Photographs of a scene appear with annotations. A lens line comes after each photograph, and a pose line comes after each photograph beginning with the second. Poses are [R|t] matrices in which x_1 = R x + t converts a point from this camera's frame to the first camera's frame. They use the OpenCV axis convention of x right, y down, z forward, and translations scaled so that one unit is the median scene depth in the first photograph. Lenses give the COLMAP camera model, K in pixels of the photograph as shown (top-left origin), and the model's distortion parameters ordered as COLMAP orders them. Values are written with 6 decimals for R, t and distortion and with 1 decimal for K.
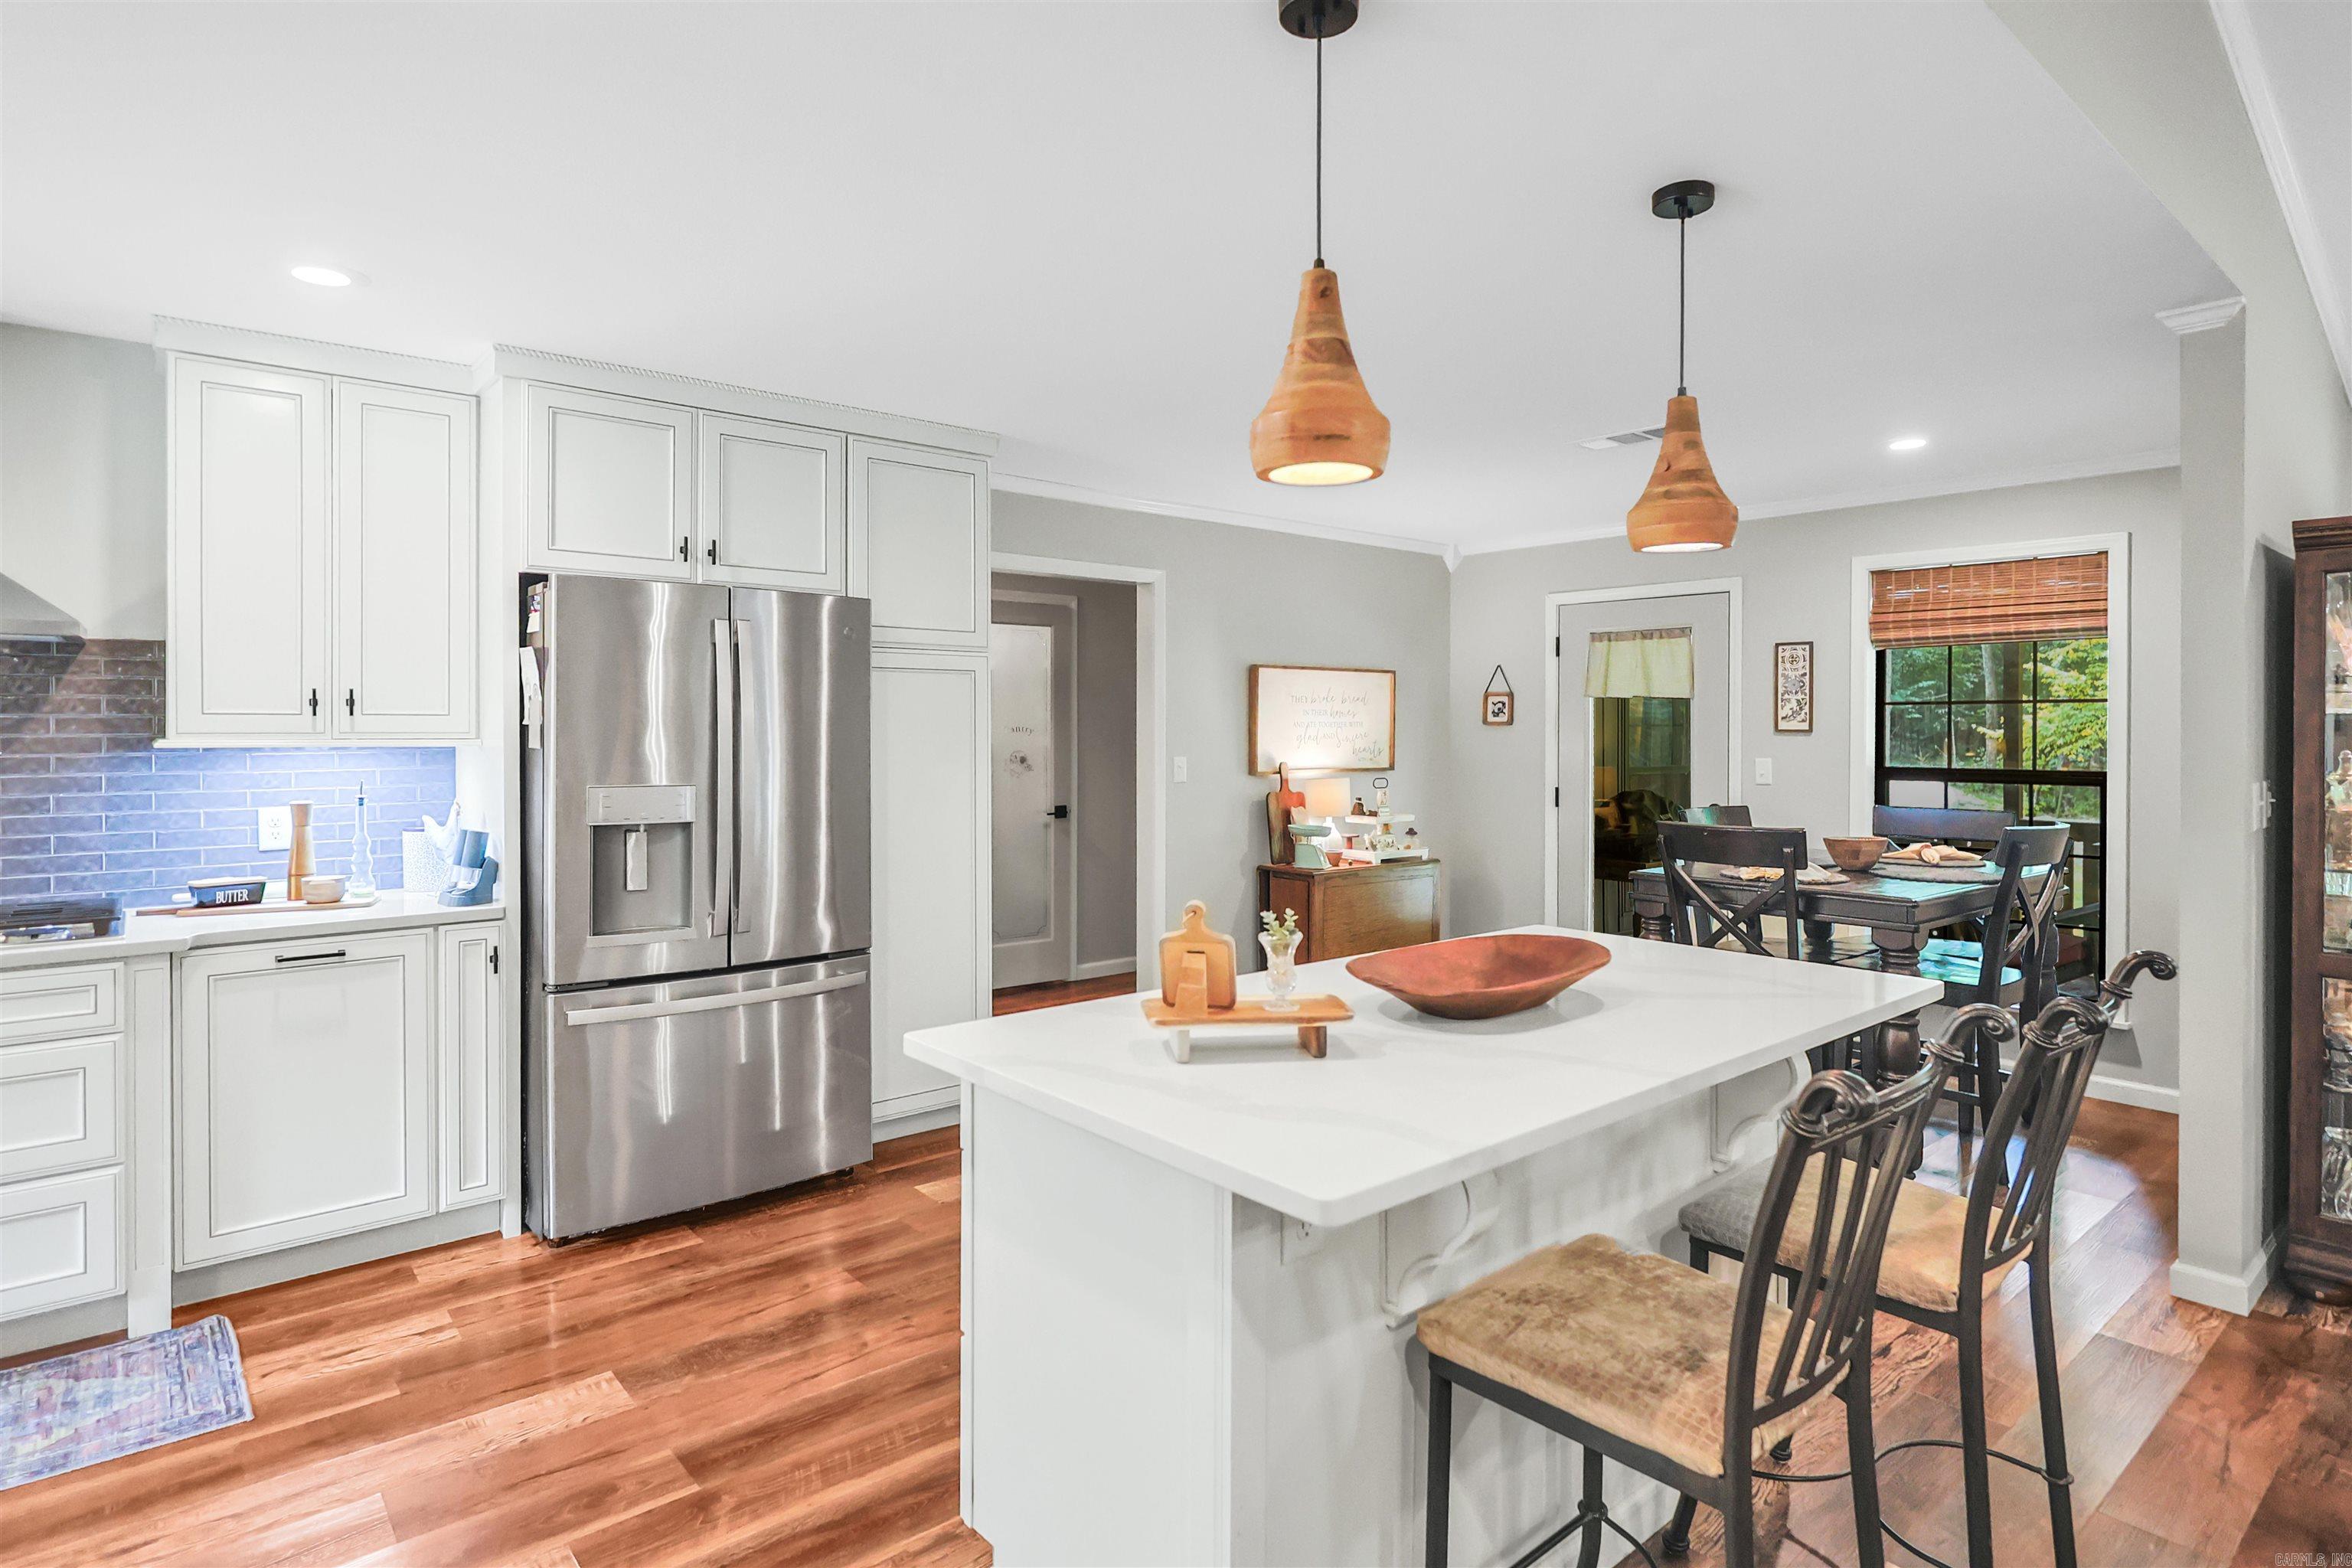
lens RADIAL K [[1229.9, 0, 1167.5], [0, 1229.9, 731.4], [0, 0, 1]] dist [-0.006722, 0.003312]
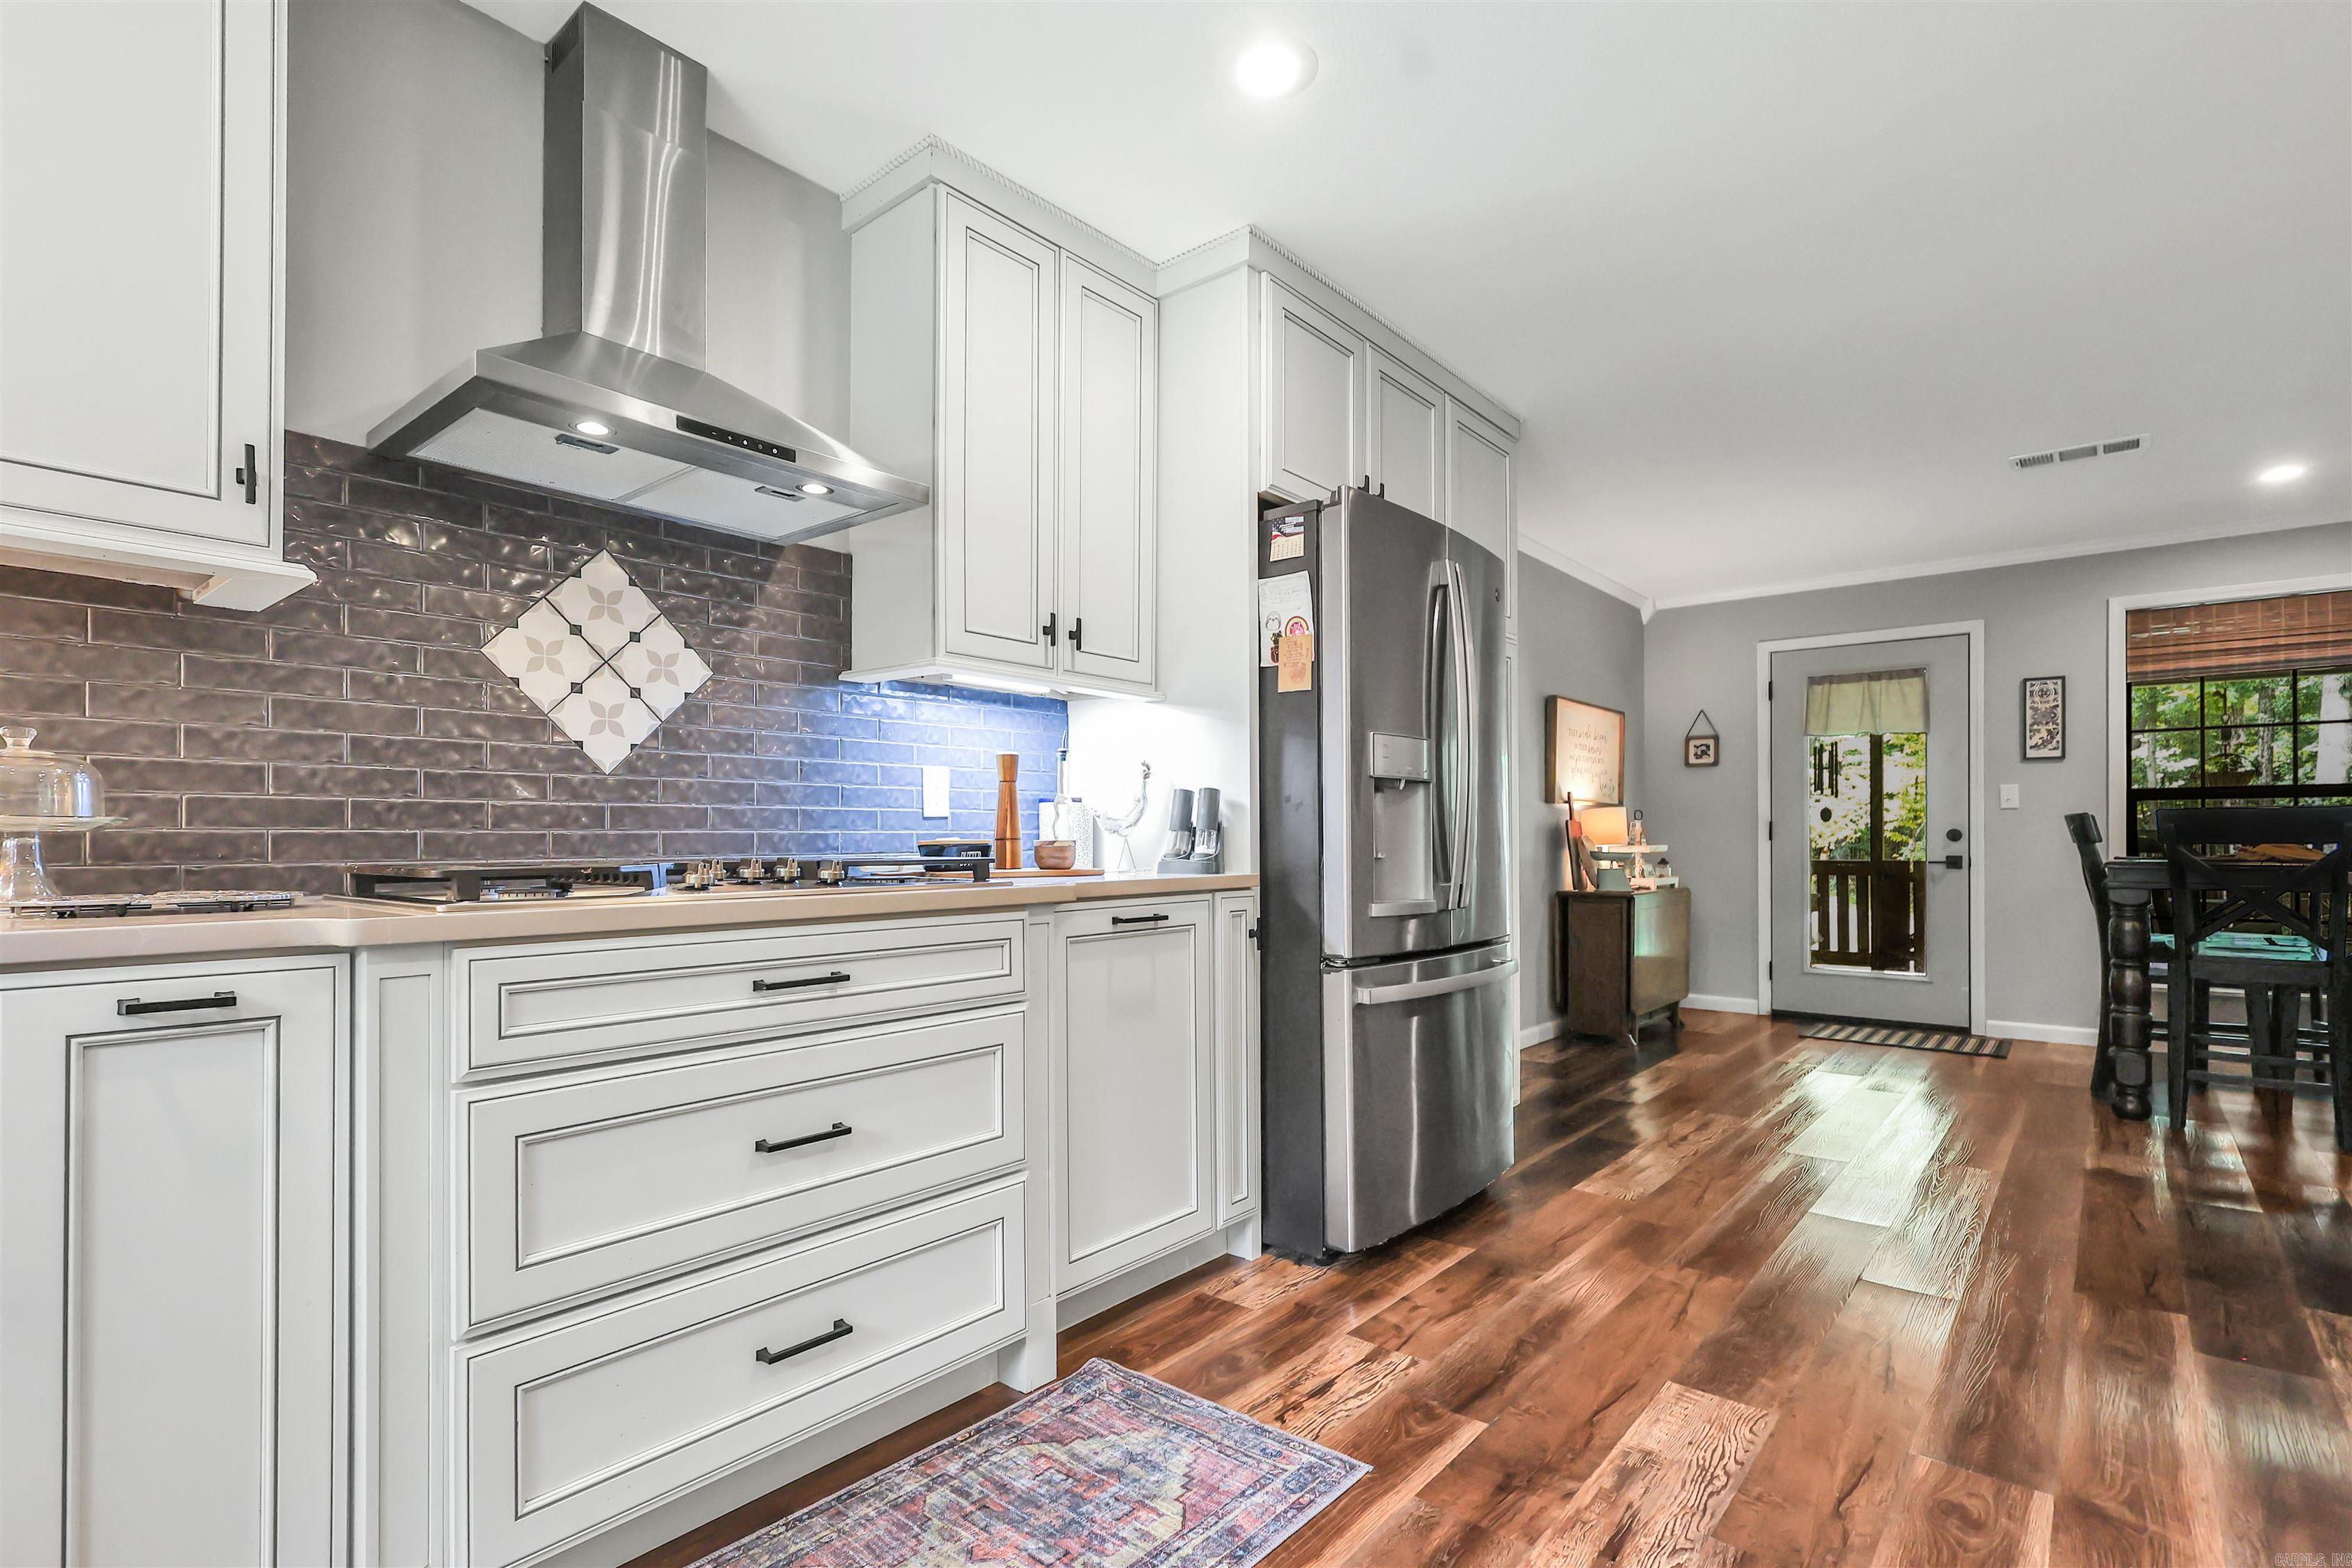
lens RADIAL K [[1116.8, 0, 1161.8], [0, 1116.8, 826.0], [0, 0, 1]] dist [0.000921, -0.000494]
pose [[0.989111, -0.002380, 0.147153, -0.706864], [0.003960, 0.999938, -0.010444, 0.114576], [-0.147119, 0.010913, 0.989059, 0.225370]]
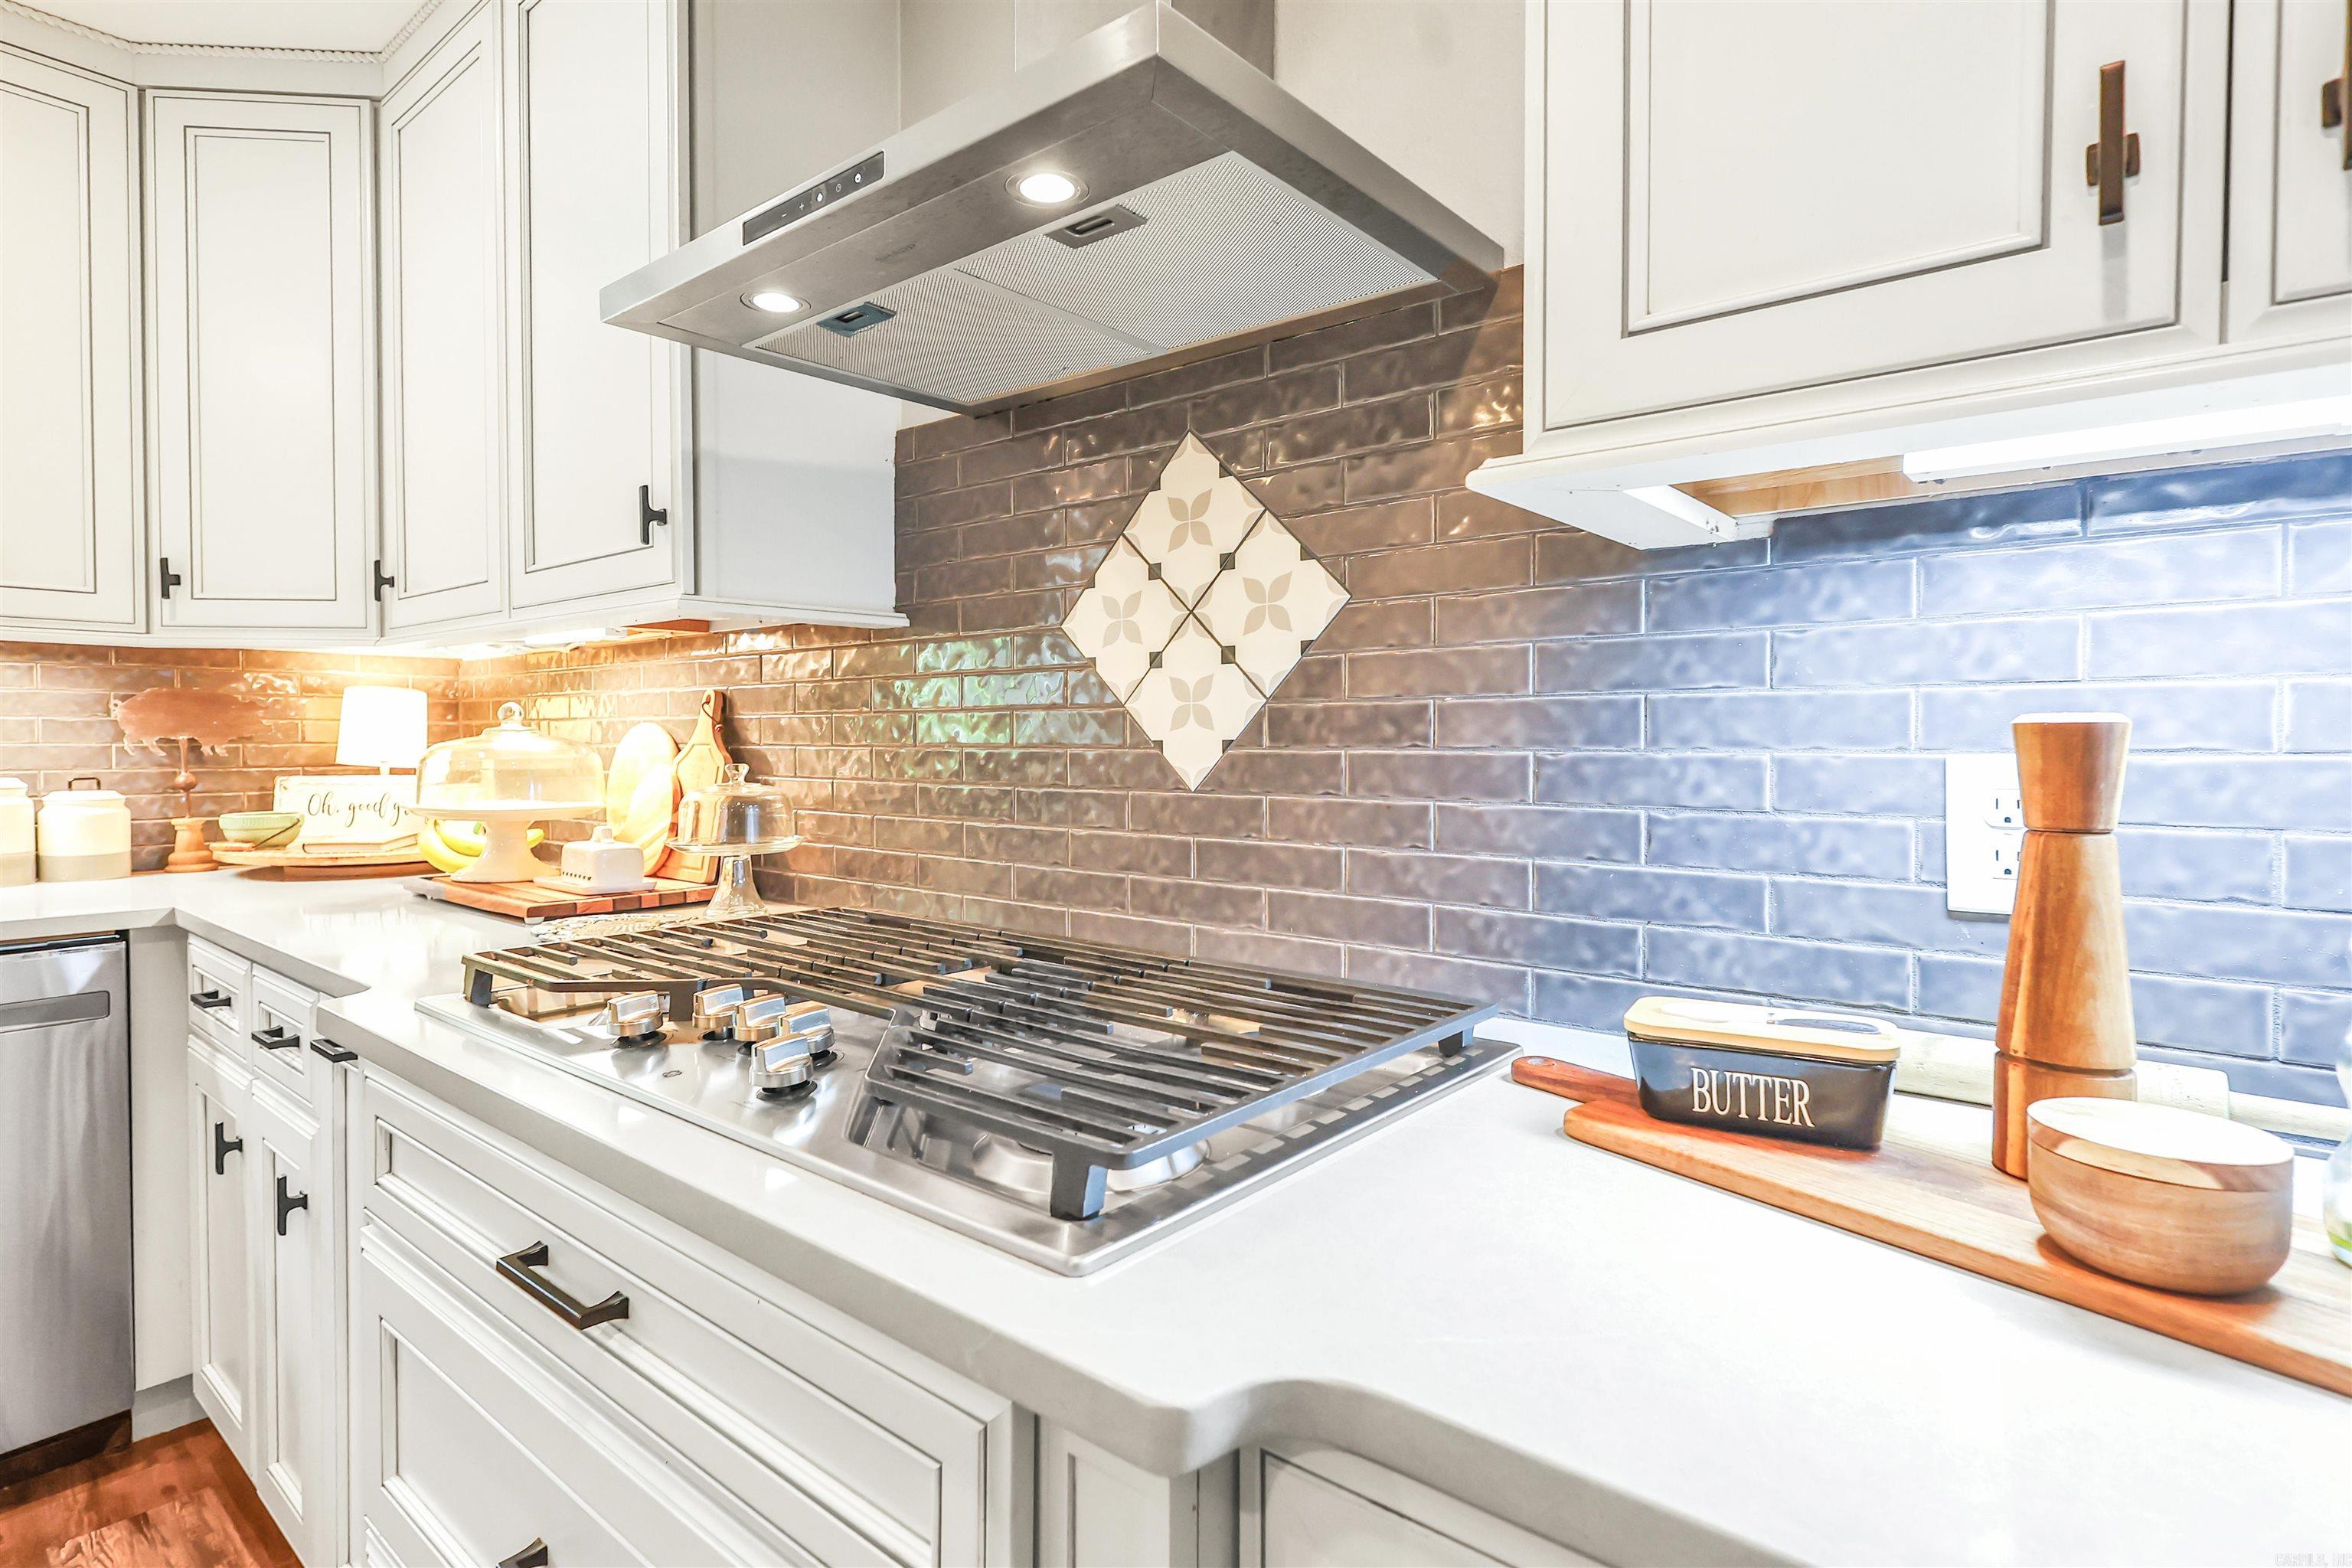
lens RADIAL K [[1116.8, 0, 1213.6], [0, 1116.8, 763.6], [0, 0, 1]] dist [0.000921, -0.000494]
pose [[0.178083, 0.020265, -0.983807, -0.537886], [-0.002796, 0.999794, 0.020088, 0.061417], [0.984011, -0.000827, 0.178103, 0.813546]]
